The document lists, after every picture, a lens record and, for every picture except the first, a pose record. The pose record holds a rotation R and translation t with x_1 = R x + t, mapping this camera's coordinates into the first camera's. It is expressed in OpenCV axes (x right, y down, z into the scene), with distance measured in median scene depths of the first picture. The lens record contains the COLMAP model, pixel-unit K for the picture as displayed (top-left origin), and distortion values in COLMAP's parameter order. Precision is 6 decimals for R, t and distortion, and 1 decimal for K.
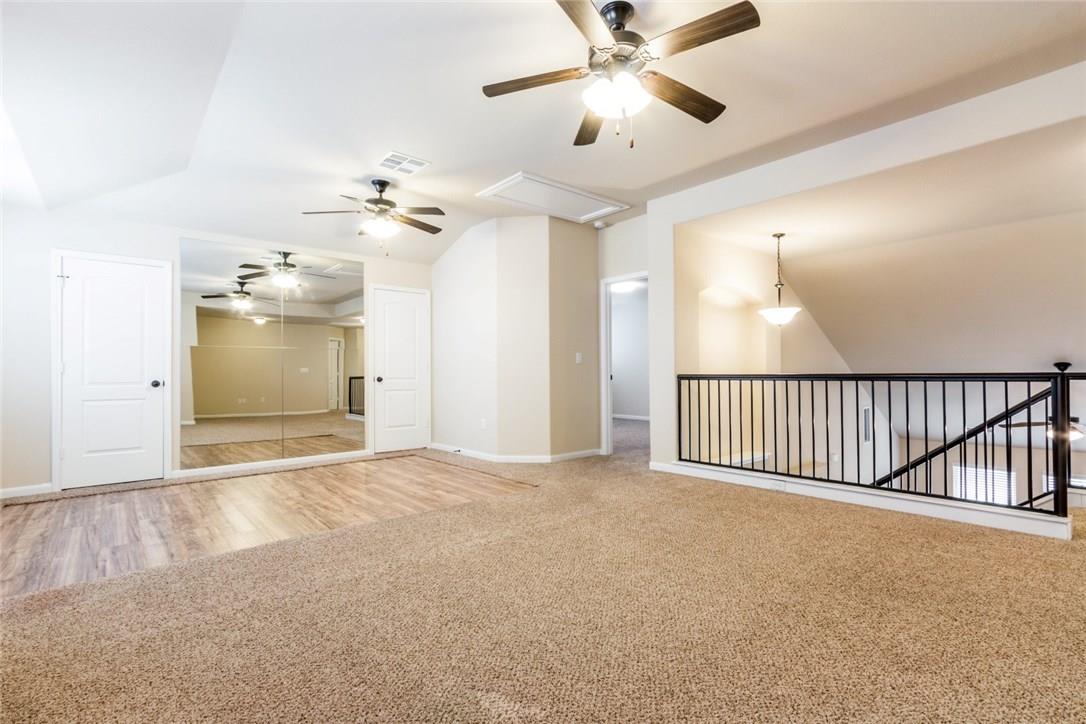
lens RADIAL K [[497.0, 0, 512.4], [0, 497.0, 369.6], [0, 0, 1]] dist [0.000889, -0.000189]
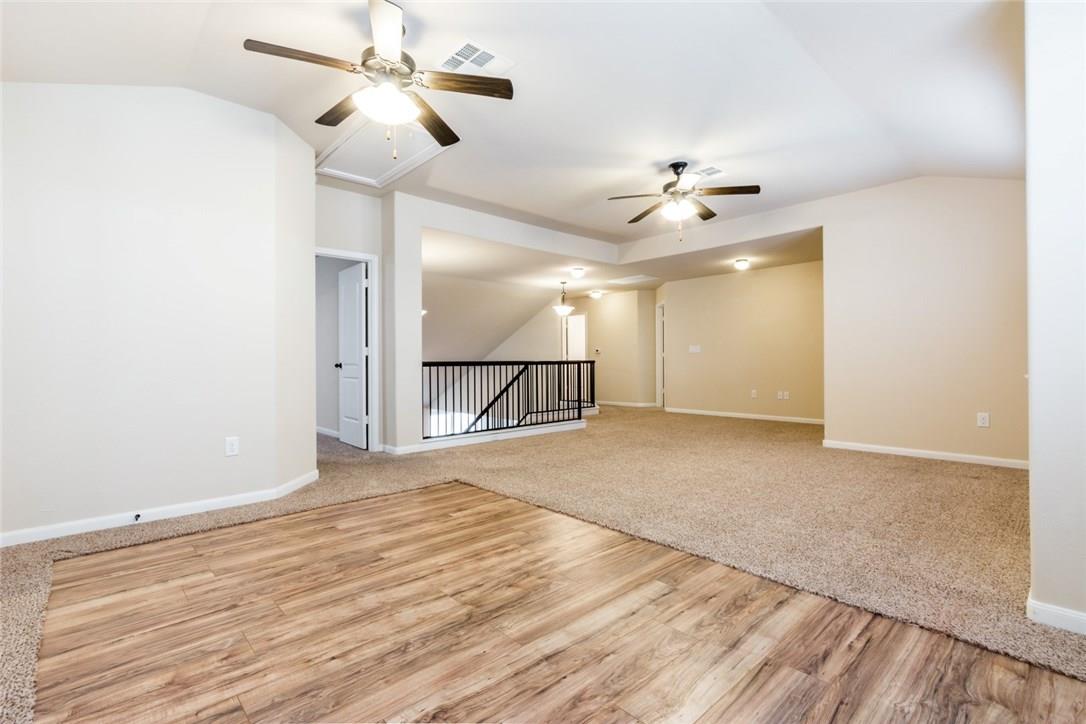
lens RADIAL K [[497.0, 0, 544.4], [0, 497.0, 358.4], [0, 0, 1]] dist [0.000889, -0.000189]
pose [[-0.060046, 0.009077, 0.998154, -0.892899], [-0.000155, 0.999959, -0.009103, 0.014149], [-0.998196, -0.000701, -0.060042, 0.889910]]
